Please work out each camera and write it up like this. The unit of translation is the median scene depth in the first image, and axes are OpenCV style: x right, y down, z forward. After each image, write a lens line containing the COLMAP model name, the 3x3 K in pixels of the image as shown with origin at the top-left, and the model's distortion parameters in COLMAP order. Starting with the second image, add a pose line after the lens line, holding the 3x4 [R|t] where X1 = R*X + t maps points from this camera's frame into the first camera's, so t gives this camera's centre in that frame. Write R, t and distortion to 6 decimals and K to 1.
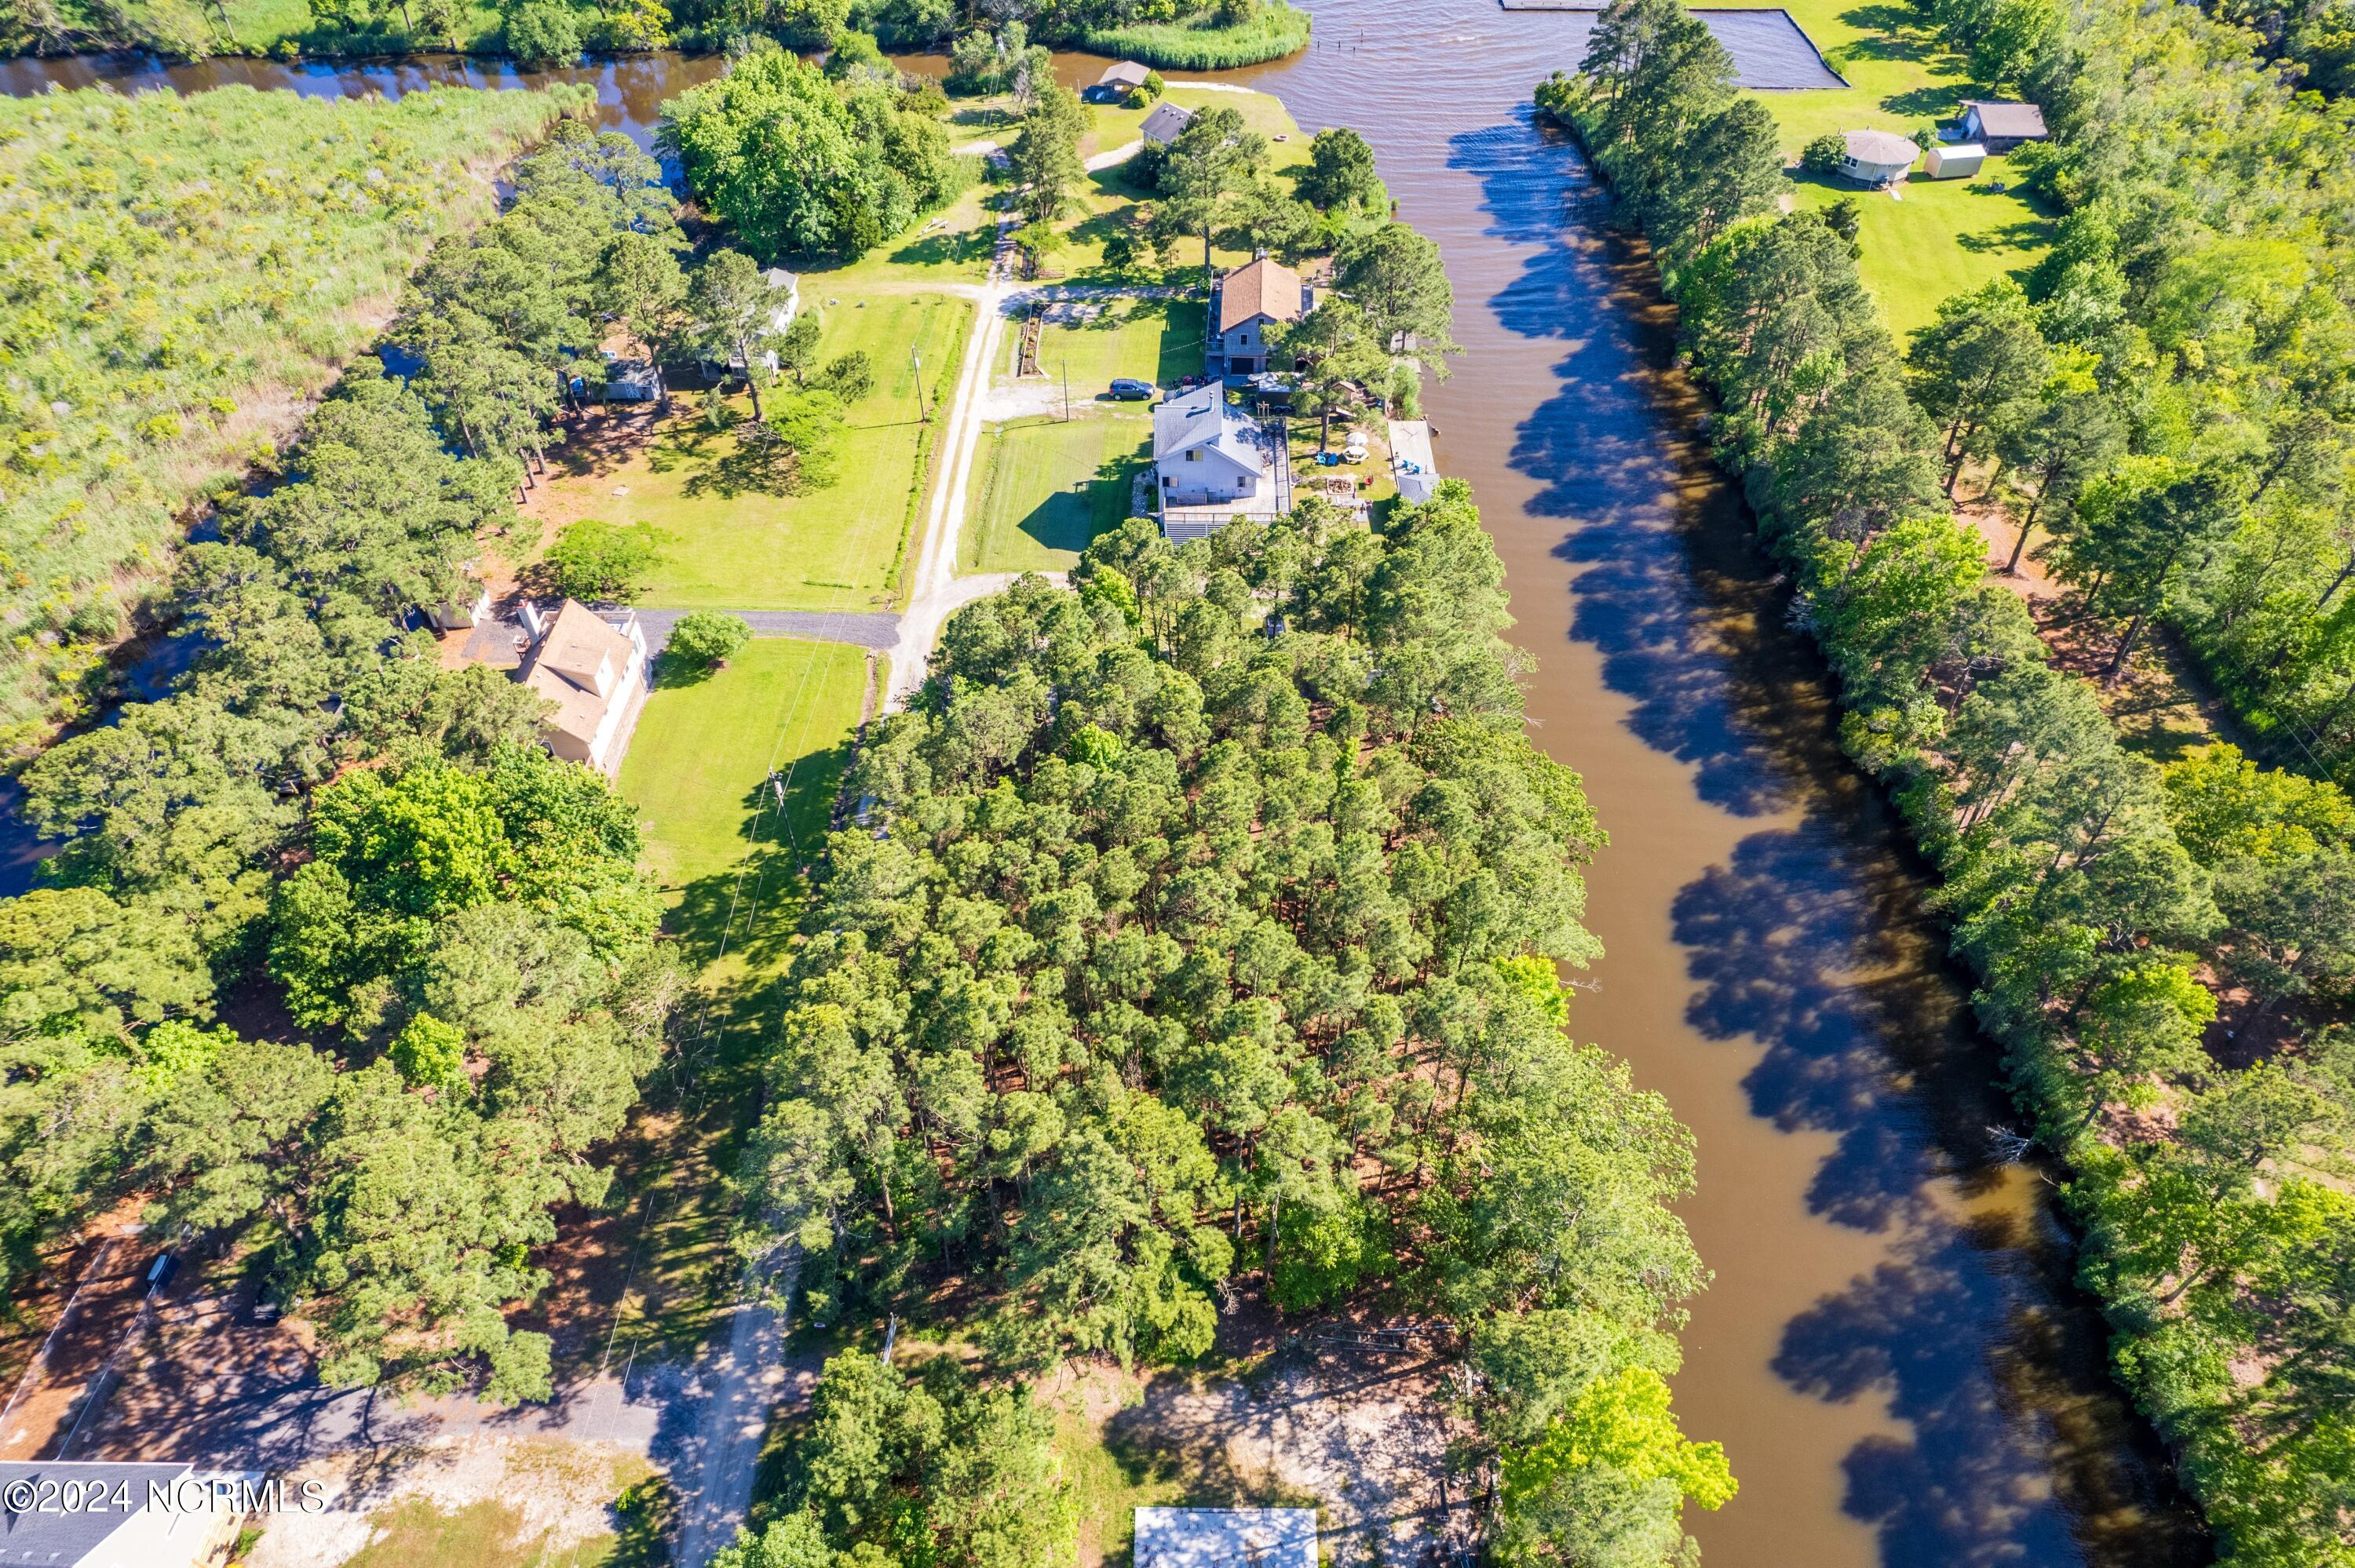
lens RADIAL K [[1530.1, 0, 1185.8], [0, 1530.1, 747.6], [0, 0, 1]] dist [-0.075050, 0.070865]
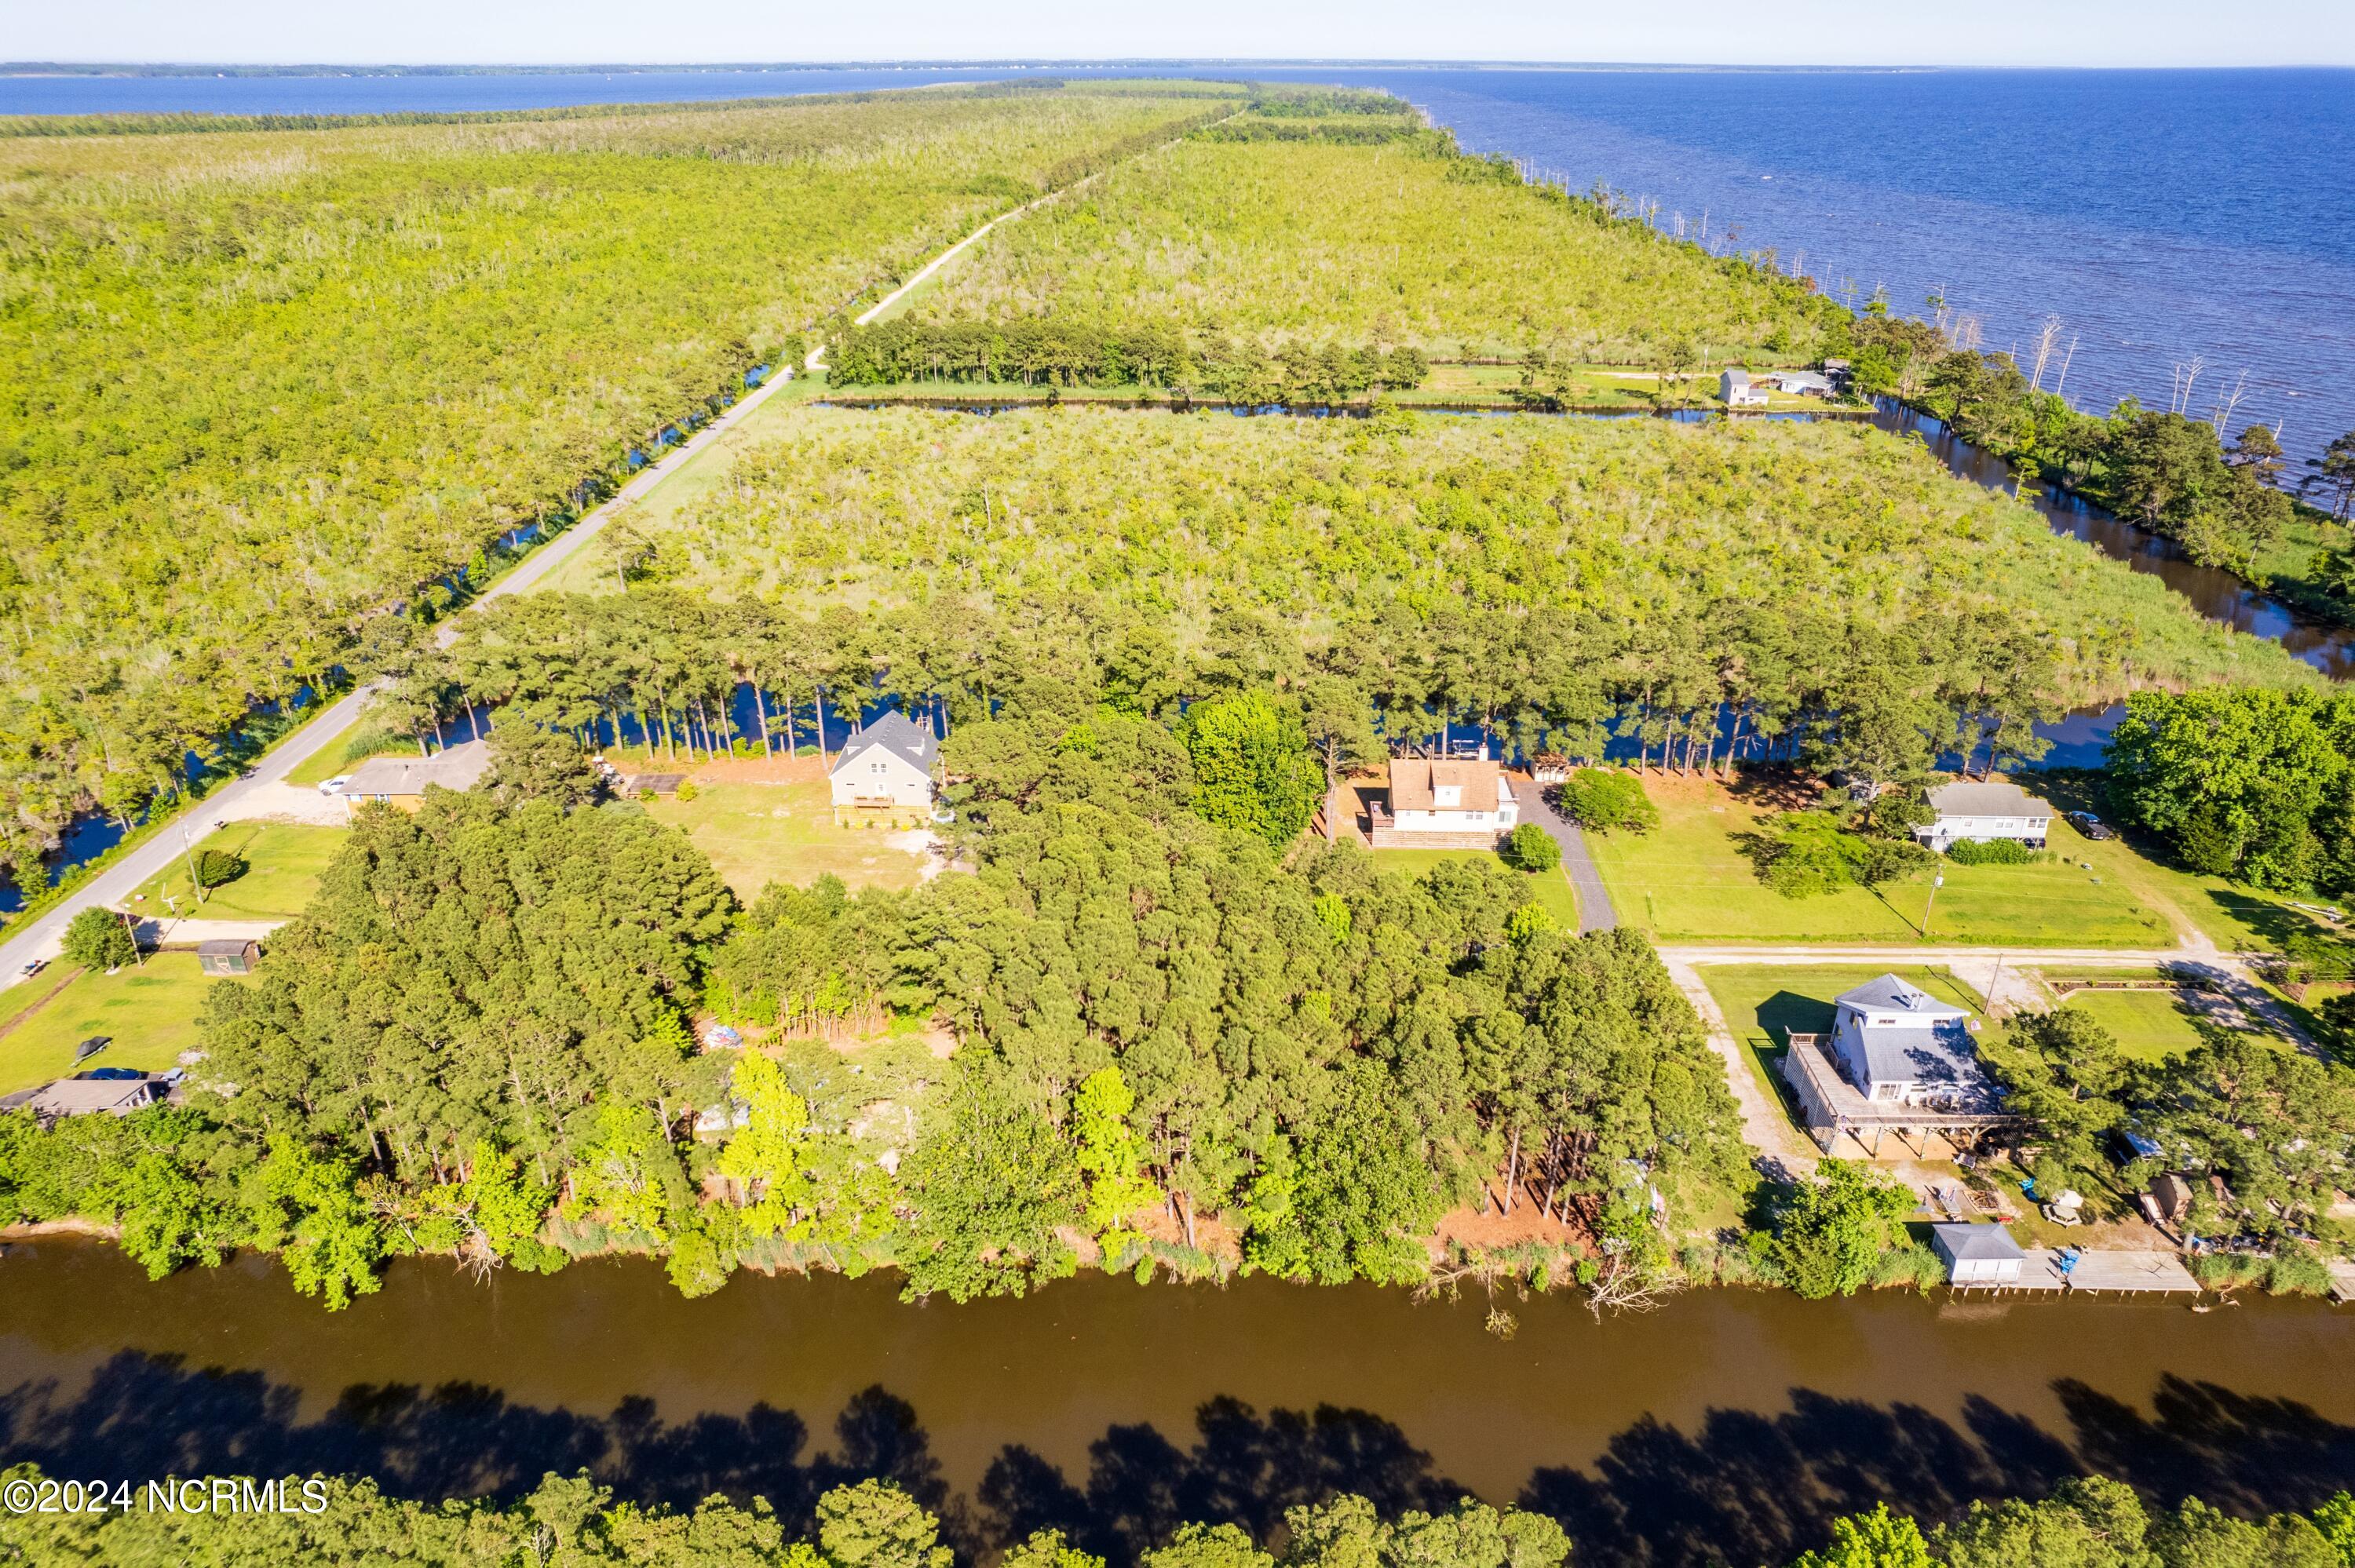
lens RADIAL K [[1521.3, 0, 1177.1], [0, 1521.3, 774.4], [0, 0, 1]] dist [-0.073192, 0.067137]
pose [[-0.004067, 0.439783, -0.898095, 0.732361], [-0.690786, 0.648141, 0.320513, -0.277946], [0.723048, 0.621695, 0.301160, 0.283246]]
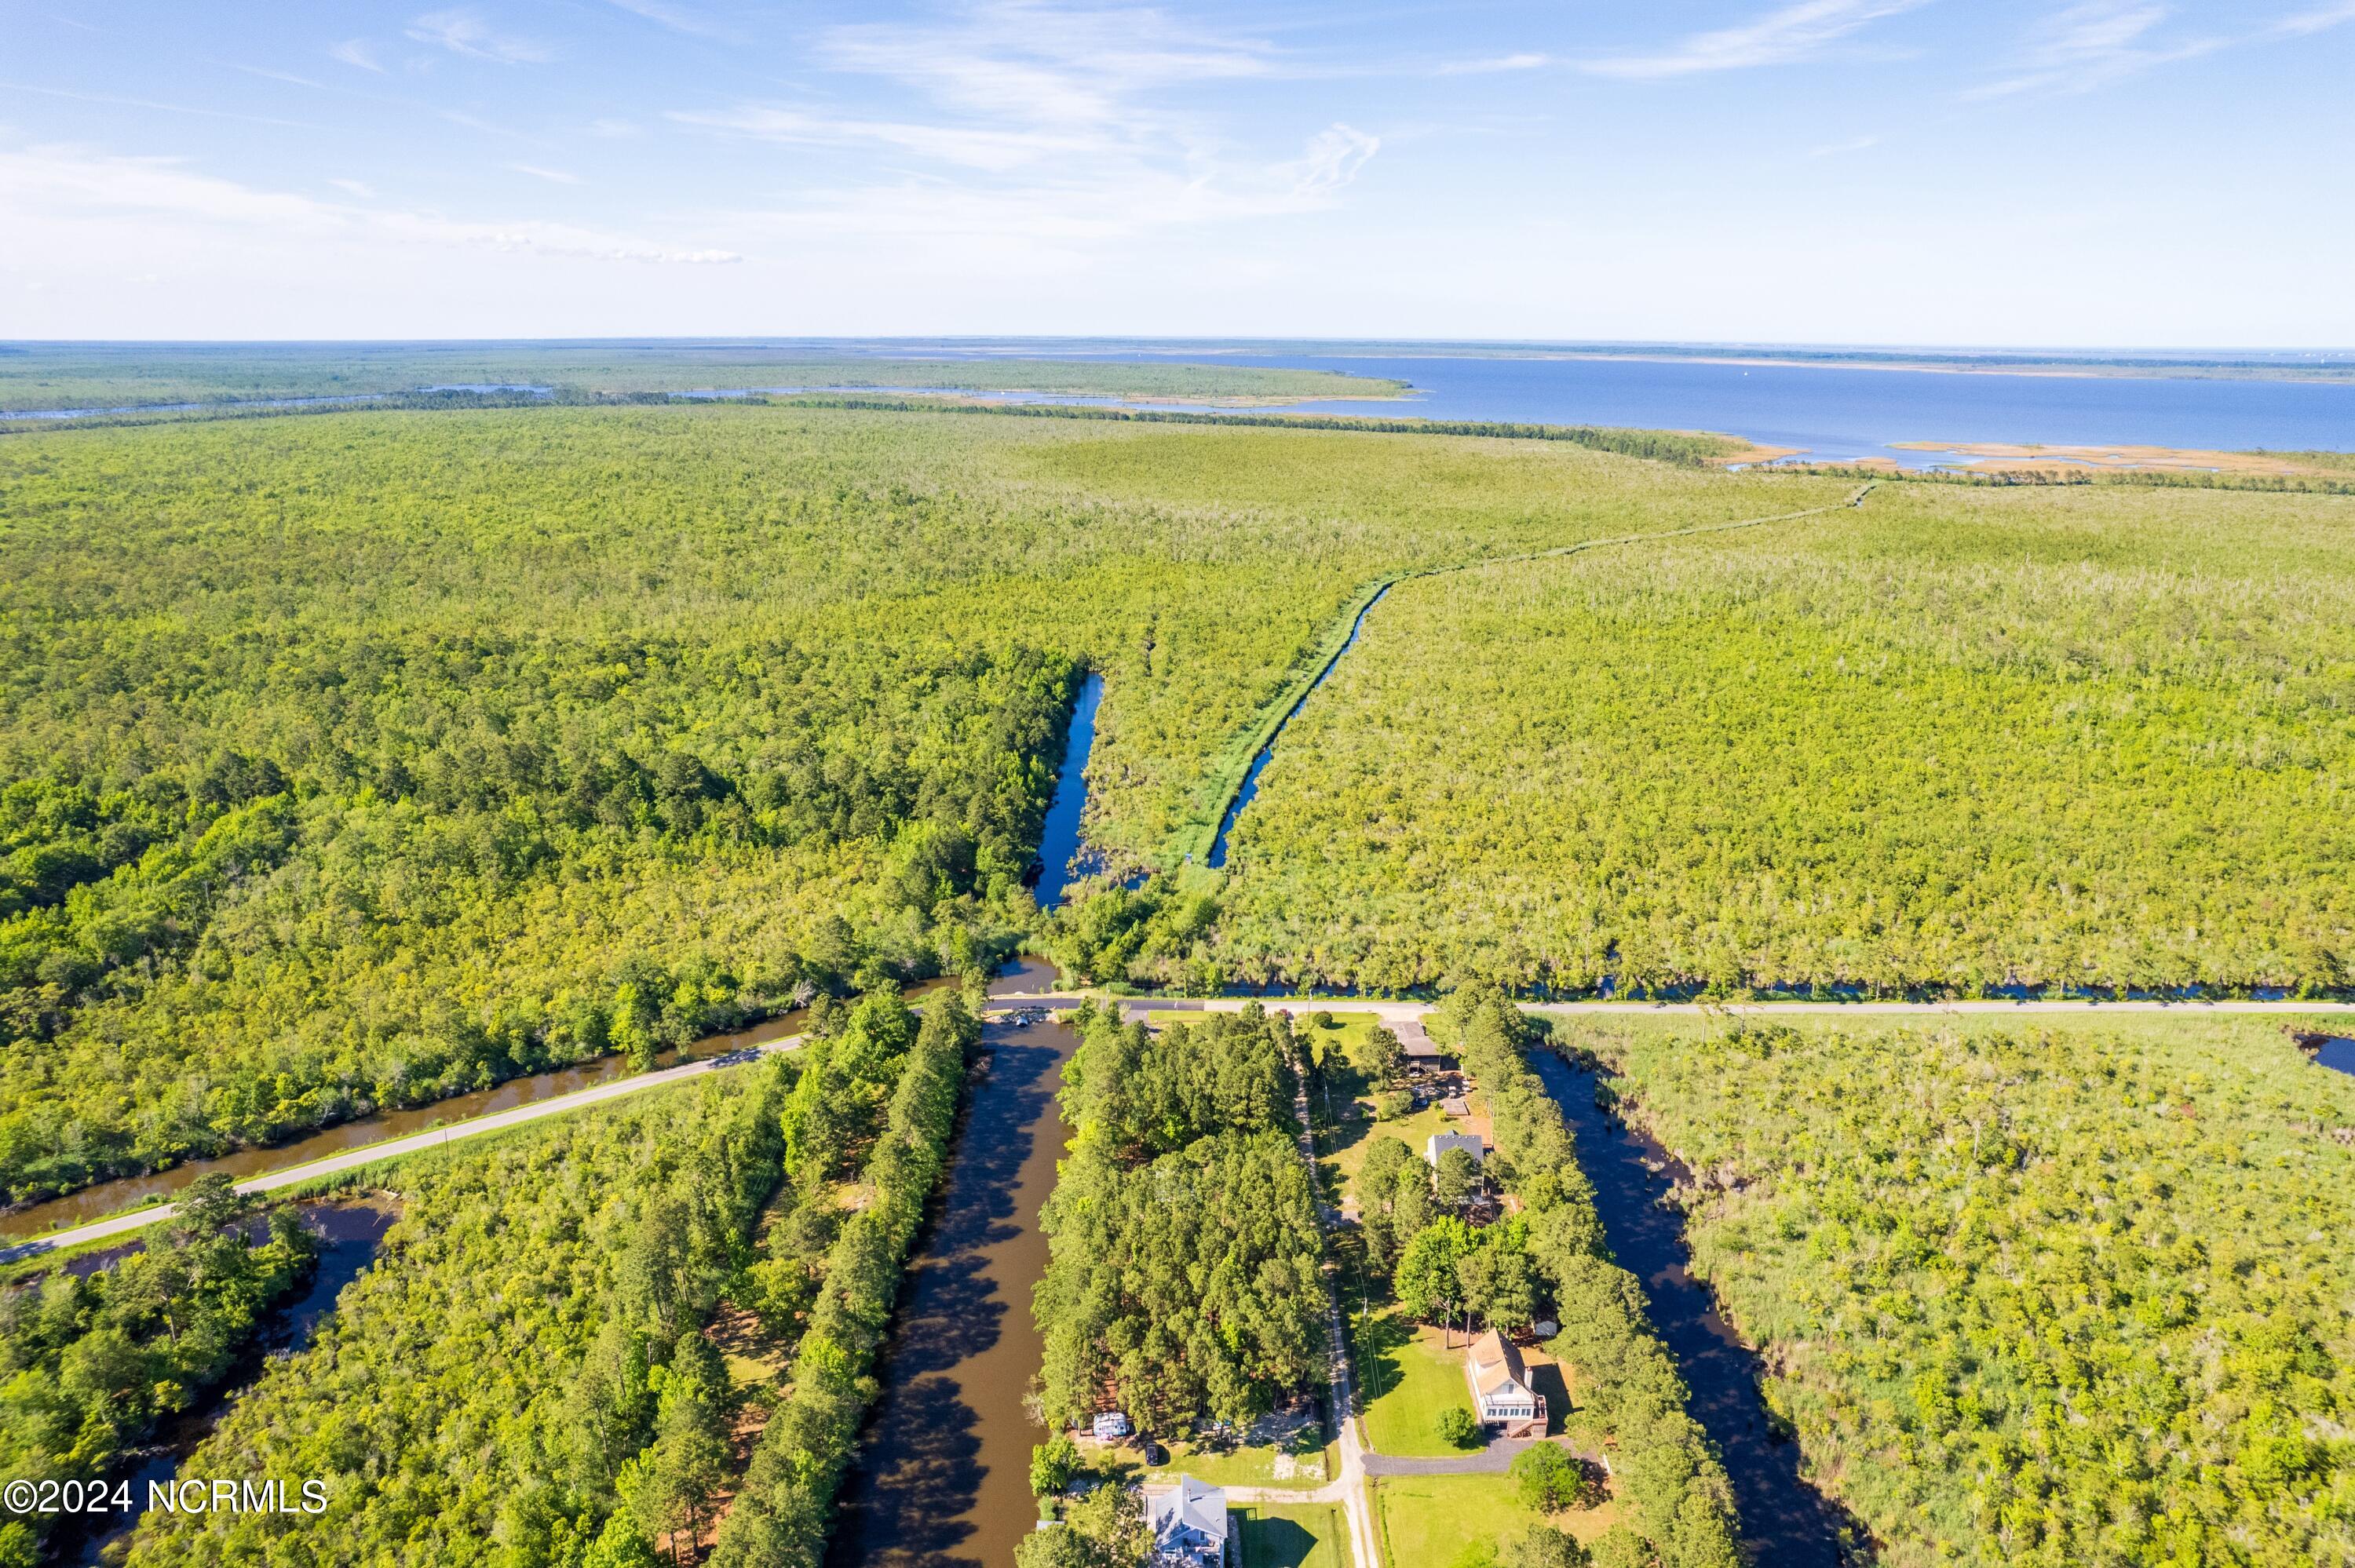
lens RADIAL K [[1521.3, 0, 1177.1], [0, 1521.3, 774.4], [0, 0, 1]] dist [-0.073192, 0.067137]
pose [[-0.999874, 0.008557, -0.013380, 0.041457], [-0.007298, 0.500688, 0.865597, -1.773643], [0.014106, 0.865586, -0.500562, 1.049872]]
